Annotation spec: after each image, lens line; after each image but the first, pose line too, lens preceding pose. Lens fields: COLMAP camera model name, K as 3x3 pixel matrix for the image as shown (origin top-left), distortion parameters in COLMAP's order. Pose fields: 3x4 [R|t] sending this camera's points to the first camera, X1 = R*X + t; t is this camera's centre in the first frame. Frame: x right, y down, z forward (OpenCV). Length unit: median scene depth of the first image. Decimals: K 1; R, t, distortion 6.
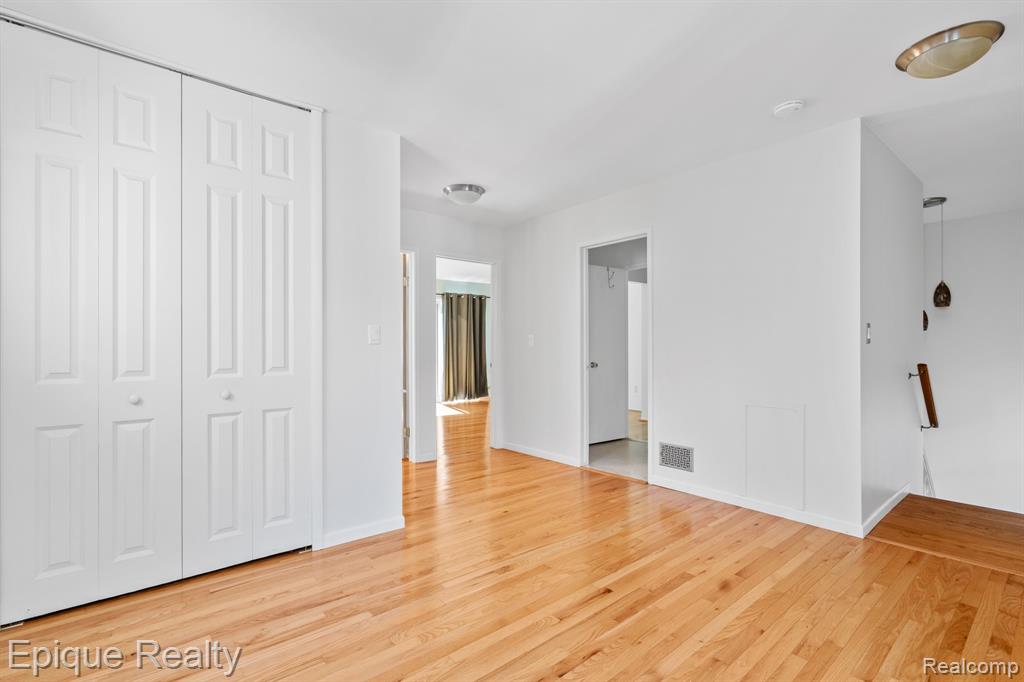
lens RADIAL K [[467.4, 0, 507.6], [0, 467.4, 347.3], [0, 0, 1]] dist [-0.005290, 0.001766]
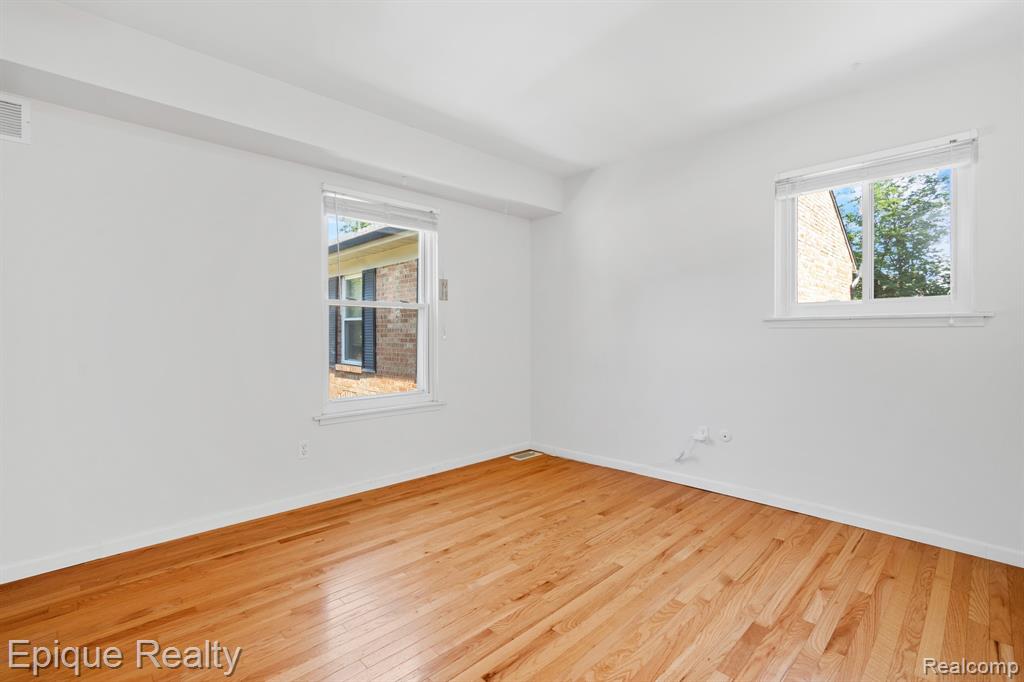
lens RADIAL K [[467.4, 0, 511.4], [0, 467.4, 334.4], [0, 0, 1]] dist [-0.005290, 0.001766]
pose [[-0.996919, 0.006641, -0.078153, 0.218044], [0.005847, 0.999929, 0.010386, -0.001199], [0.078217, 0.009897, -0.996887, 1.596961]]
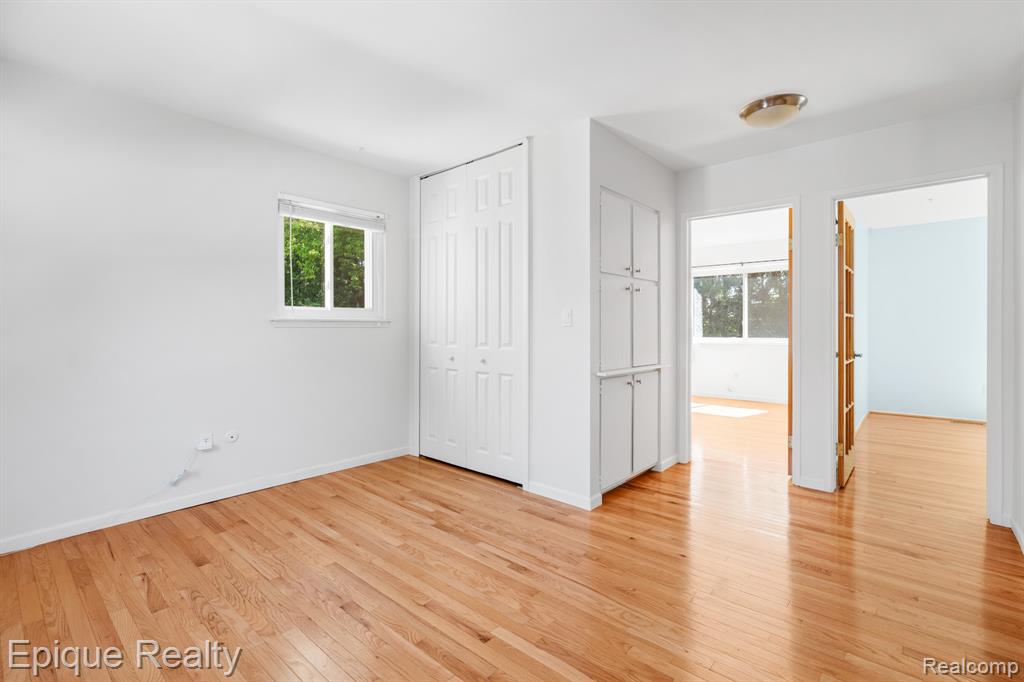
lens RADIAL K [[467.4, 0, 506.2], [0, 467.4, 330.8], [0, 0, 1]] dist [-0.005290, 0.001766]
pose [[0.154094, 0.006222, -0.988037, 0.935186], [-0.004803, 0.999973, 0.005549, -0.001803], [0.988045, 0.003890, 0.154119, 0.857539]]
